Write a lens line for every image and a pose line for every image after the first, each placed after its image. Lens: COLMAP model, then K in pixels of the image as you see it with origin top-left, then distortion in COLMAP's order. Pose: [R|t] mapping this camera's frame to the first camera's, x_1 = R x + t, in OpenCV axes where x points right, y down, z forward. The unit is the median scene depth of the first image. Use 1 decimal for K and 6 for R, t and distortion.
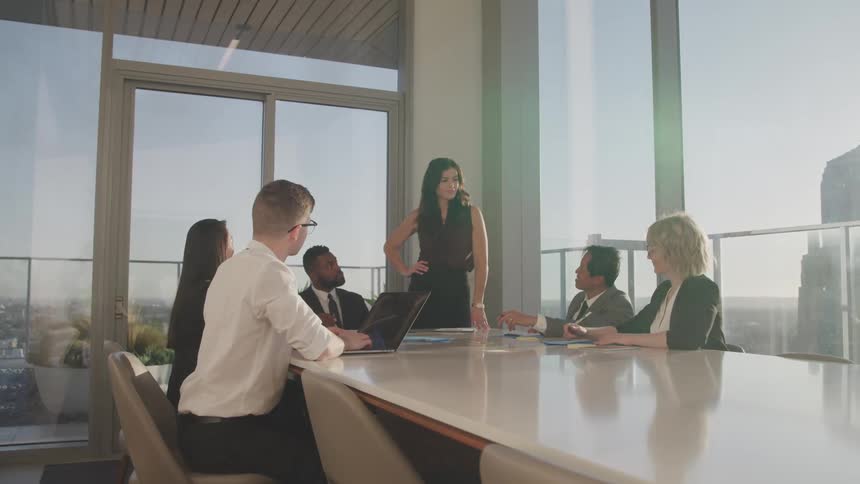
lens RADIAL K [[758.1, 0, 430.0], [0, 758.1, 242.0], [0, 0, 1]] dist [-0.009719, -0.004896]
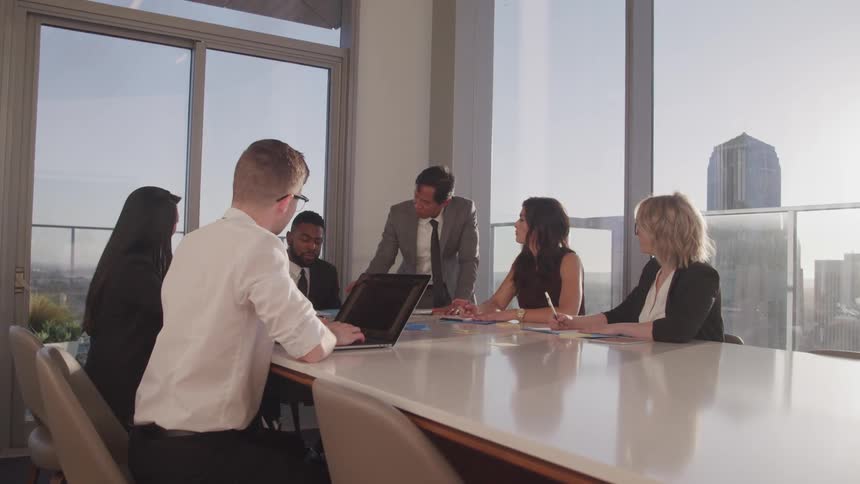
lens RADIAL K [[736.5, 0, 430.0], [0, 736.5, 242.0], [0, 0, 1]] dist [-0.172477, 0.194780]
pose [[0.982677, 0.027483, 0.183275, -0.141525], [-0.035289, 0.998598, 0.039465, -0.005782], [-0.181934, -0.045249, 0.982269, 0.174320]]
